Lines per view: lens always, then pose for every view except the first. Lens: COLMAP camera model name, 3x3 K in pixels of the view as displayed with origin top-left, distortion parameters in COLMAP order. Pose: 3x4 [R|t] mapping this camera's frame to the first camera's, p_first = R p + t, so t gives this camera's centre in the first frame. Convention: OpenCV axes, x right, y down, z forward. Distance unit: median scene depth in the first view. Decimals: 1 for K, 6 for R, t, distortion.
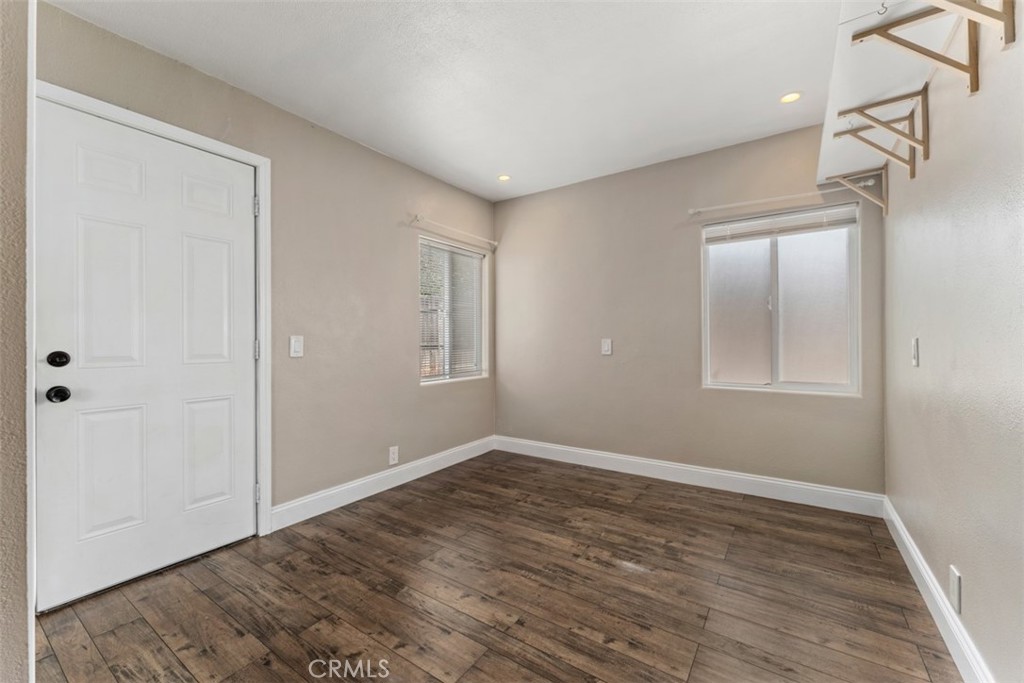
lens RADIAL K [[417.7, 0, 515.5], [0, 417.7, 342.2], [0, 0, 1]] dist [-0.002091, 0.000800]
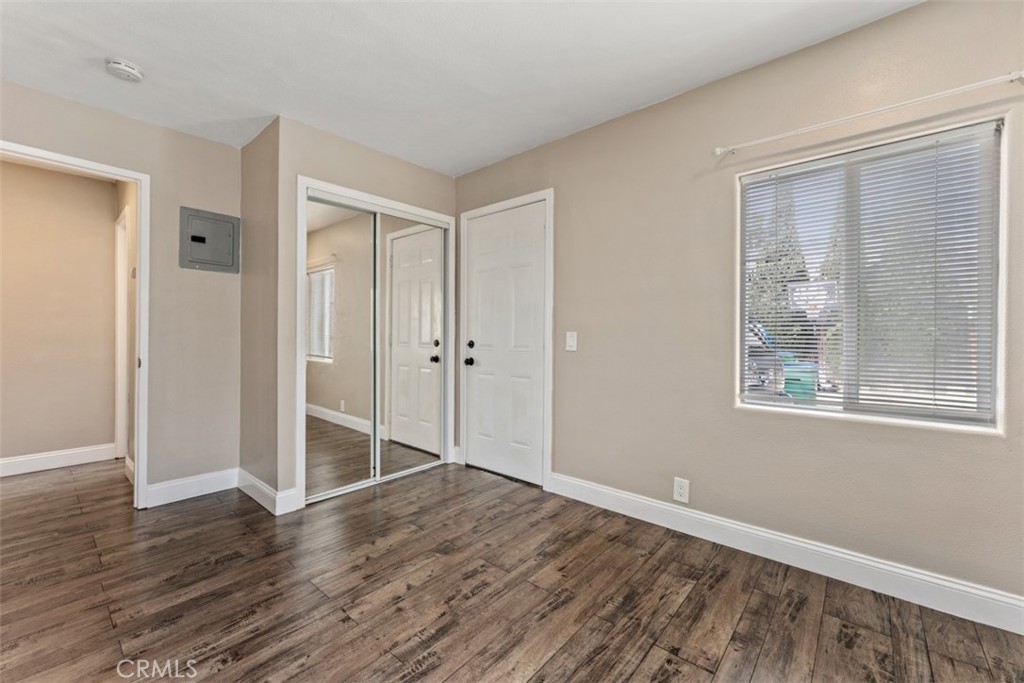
lens RADIAL K [[417.7, 0, 508.6], [0, 417.7, 338.9], [0, 0, 1]] dist [-0.002091, 0.000800]
pose [[-0.133289, 0.014345, -0.990973, 0.651244], [-0.007449, 0.999853, 0.015475, -0.013616], [0.991049, 0.009444, -0.133162, 1.046312]]
